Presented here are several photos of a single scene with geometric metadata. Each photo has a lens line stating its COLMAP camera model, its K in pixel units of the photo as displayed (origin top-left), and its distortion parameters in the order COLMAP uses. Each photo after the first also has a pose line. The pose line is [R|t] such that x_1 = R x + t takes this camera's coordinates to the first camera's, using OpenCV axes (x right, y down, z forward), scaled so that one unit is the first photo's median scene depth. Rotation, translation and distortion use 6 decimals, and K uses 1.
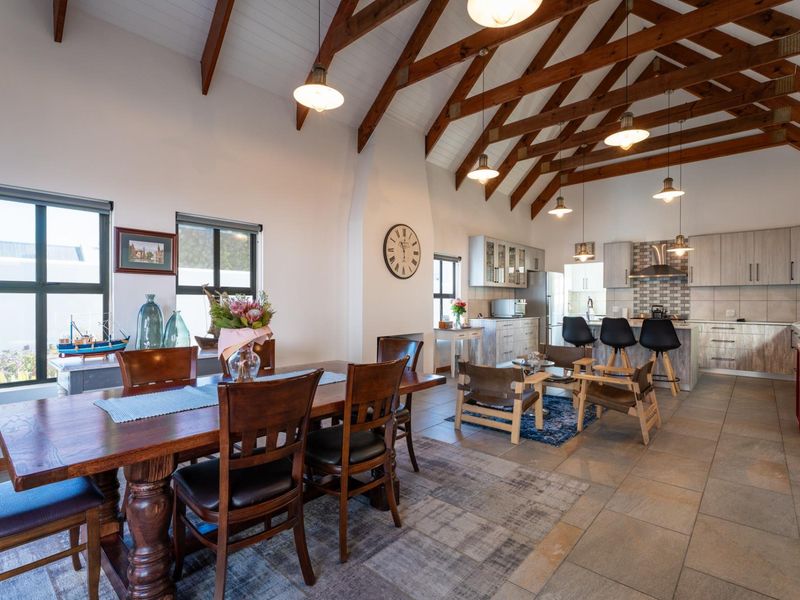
lens RADIAL K [[400.9, 0, 396.5], [0, 400.9, 302.0], [0, 0, 1]] dist [-0.003676, 0.001861]
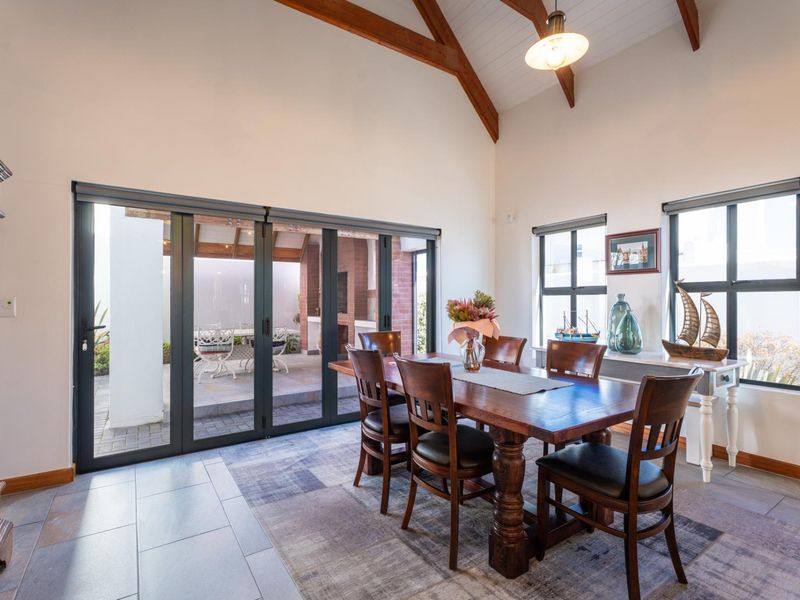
lens RADIAL K [[400.9, 0, 396.0], [0, 400.9, 297.0], [0, 0, 1]] dist [-0.003676, 0.001861]
pose [[-0.247180, -0.011601, -0.968900, 0.594020], [0.006378, 0.999887, -0.013600, -0.000555], [0.968949, -0.009541, -0.247078, 0.758487]]
